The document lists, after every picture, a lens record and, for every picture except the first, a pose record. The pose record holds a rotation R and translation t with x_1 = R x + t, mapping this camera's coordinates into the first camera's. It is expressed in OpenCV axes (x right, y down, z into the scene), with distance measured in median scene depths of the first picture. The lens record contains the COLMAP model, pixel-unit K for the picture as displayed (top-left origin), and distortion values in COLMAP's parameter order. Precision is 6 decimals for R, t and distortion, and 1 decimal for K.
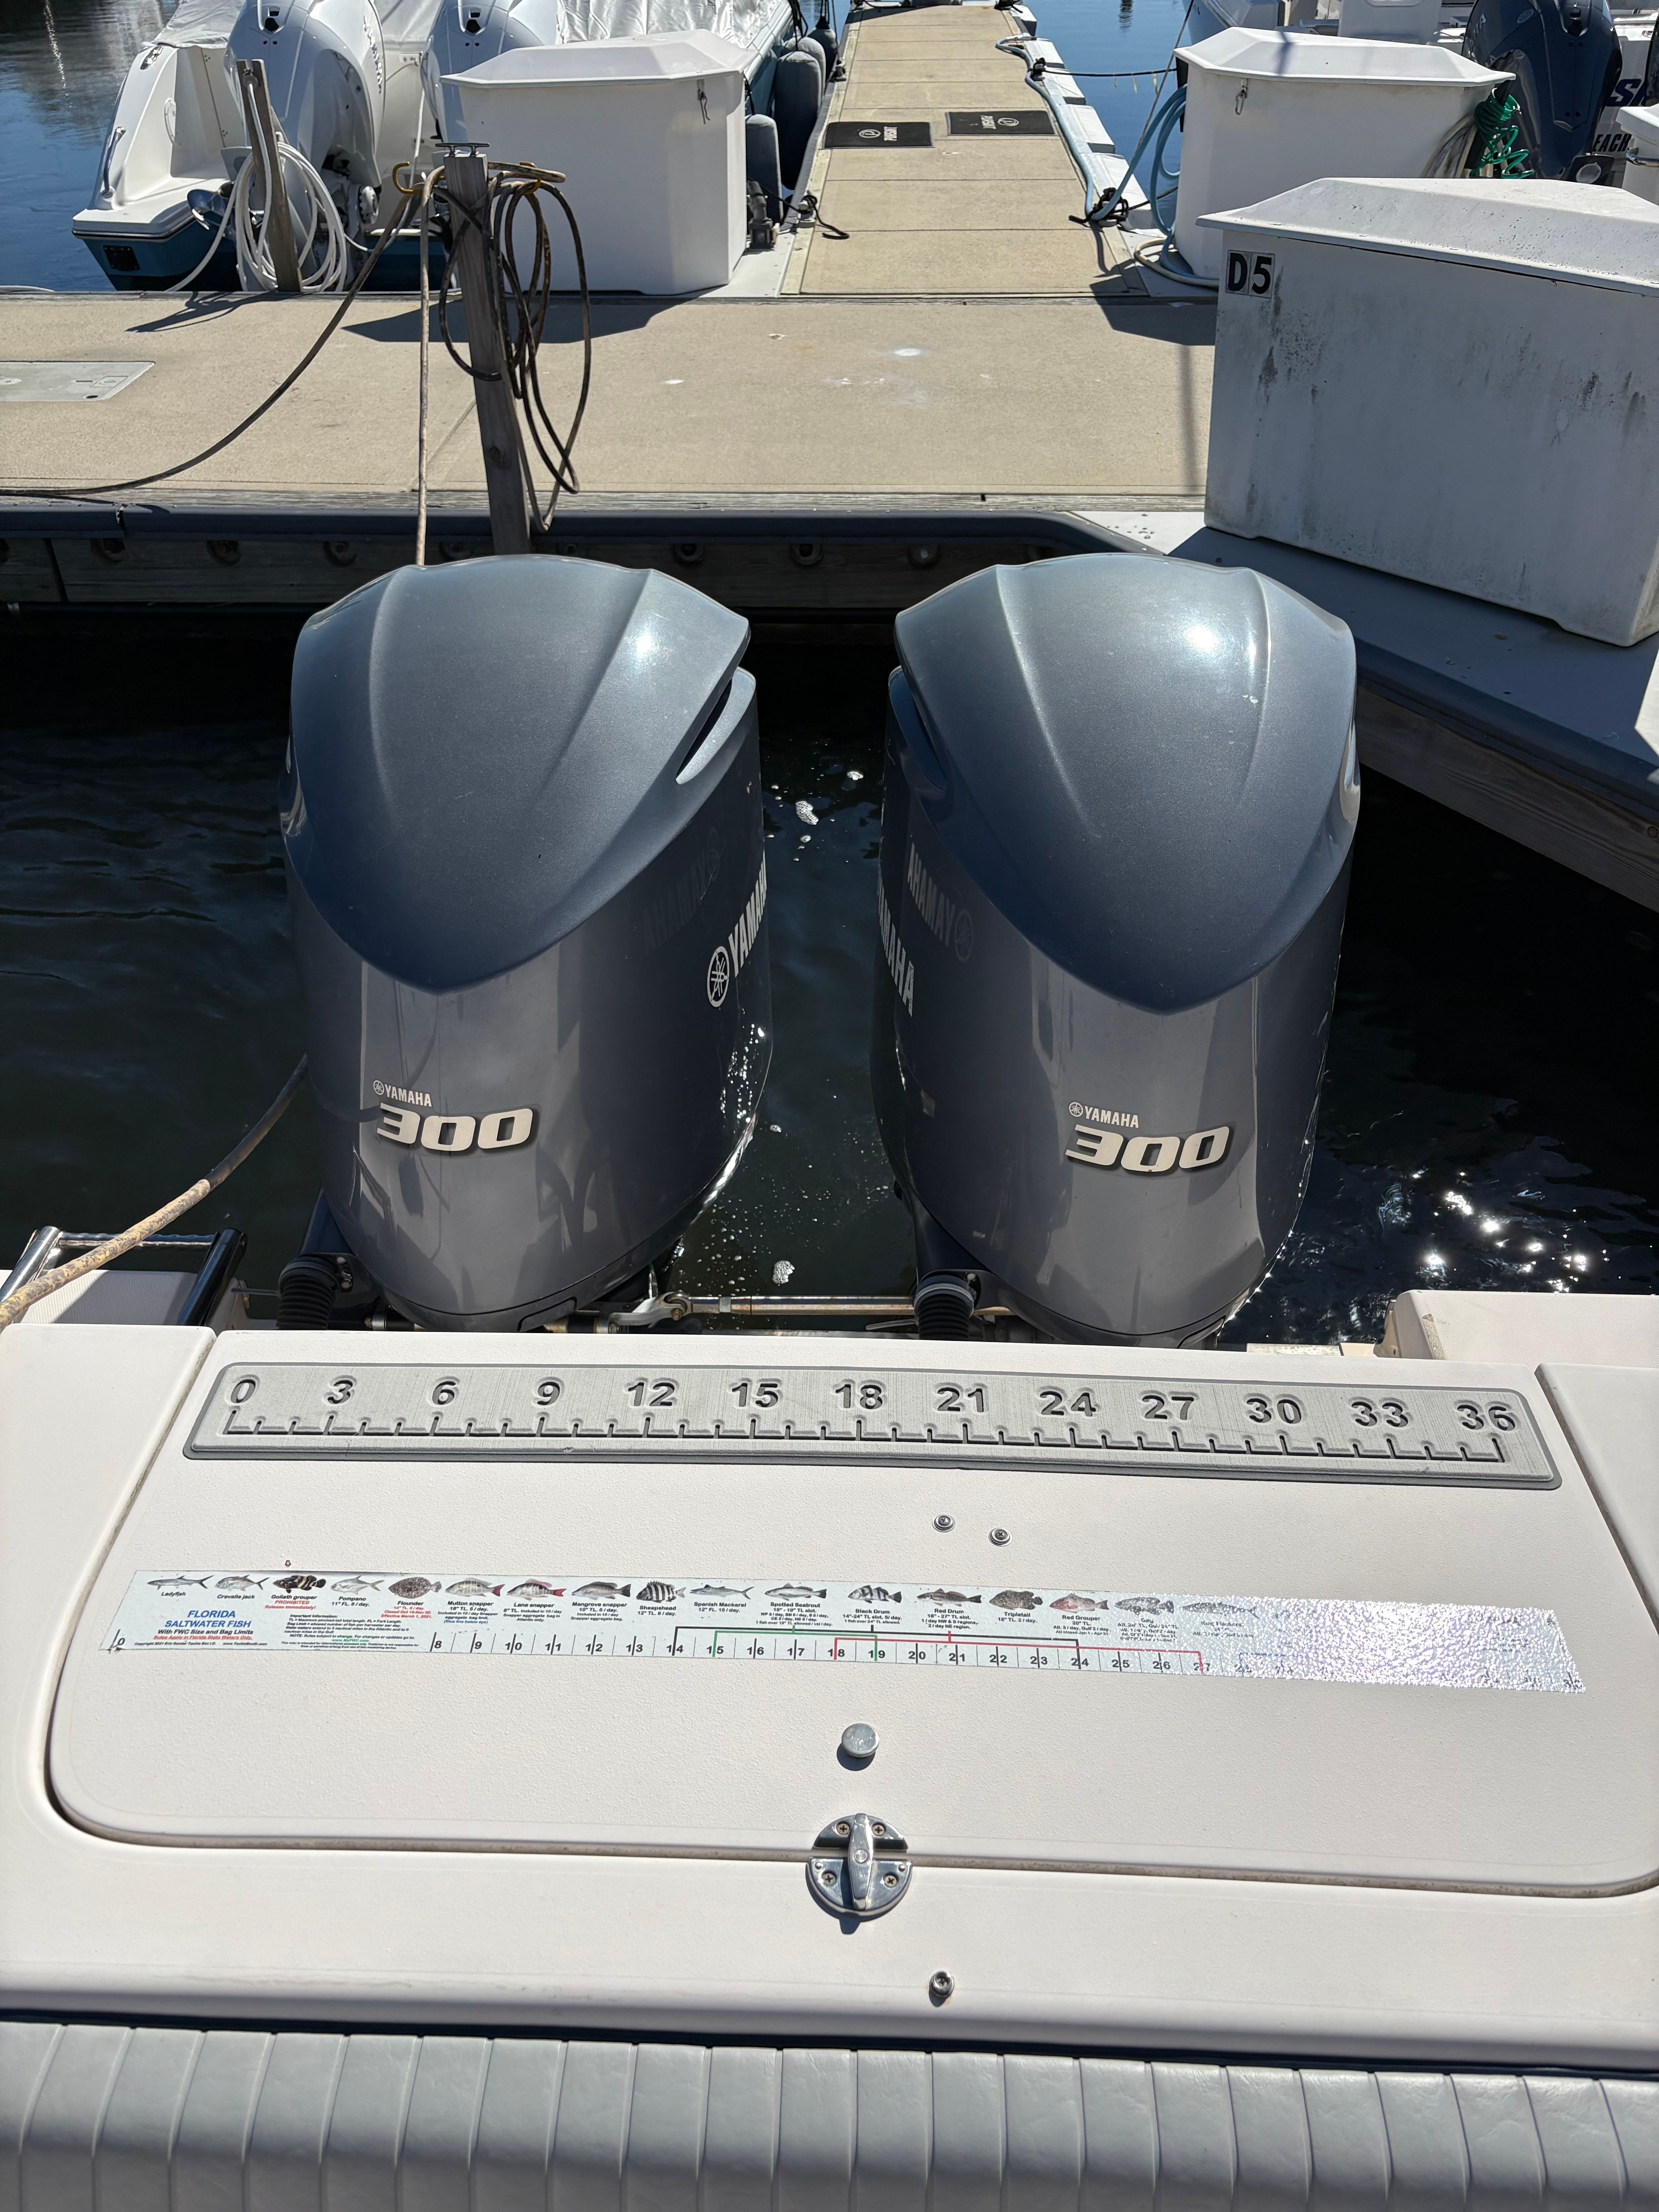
lens RADIAL K [[1677.7, 0, 840.8], [0, 1677.7, 1116.3], [0, 0, 1]] dist [0.029489, -0.015291]
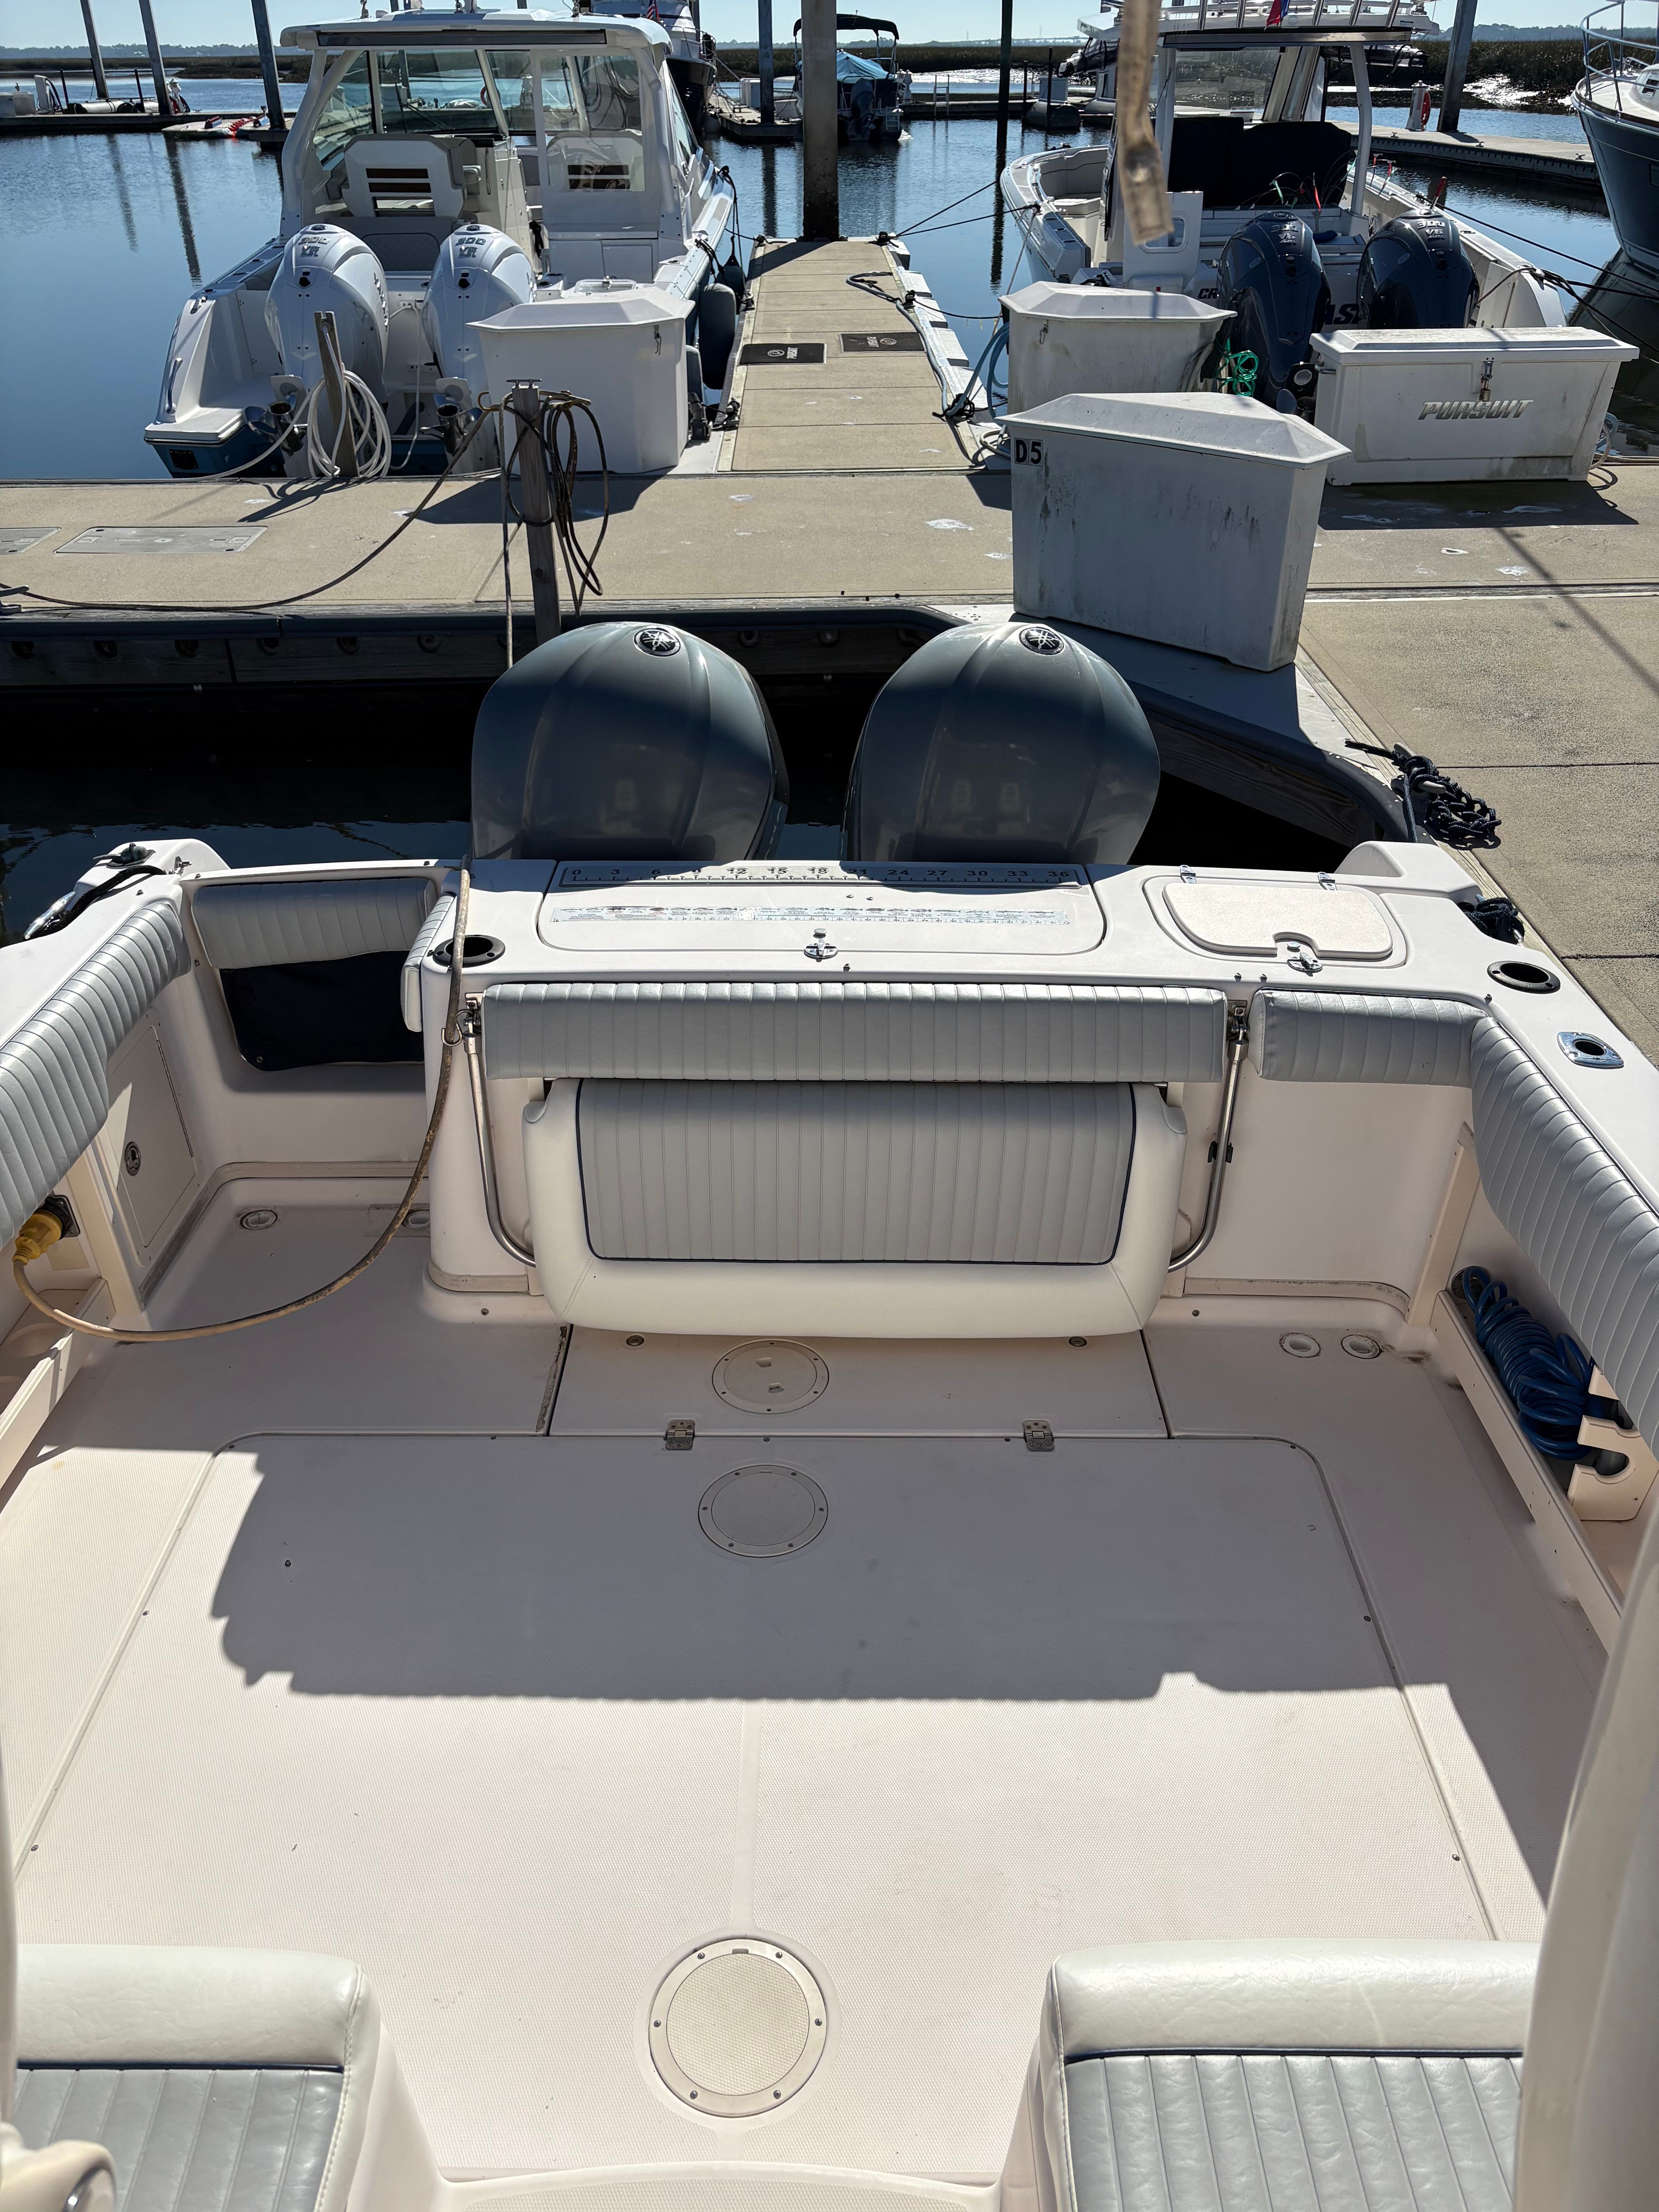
lens RADIAL K [[1677.7, 0, 823.4], [0, 1677.7, 1101.6], [0, 0, 1]] dist [0.029489, -0.015291]
pose [[0.998883, -0.029318, 0.037068, -0.016157], [0.032854, 0.994576, -0.098687, 0.156927], [-0.033974, 0.099795, 0.994428, -0.307676]]
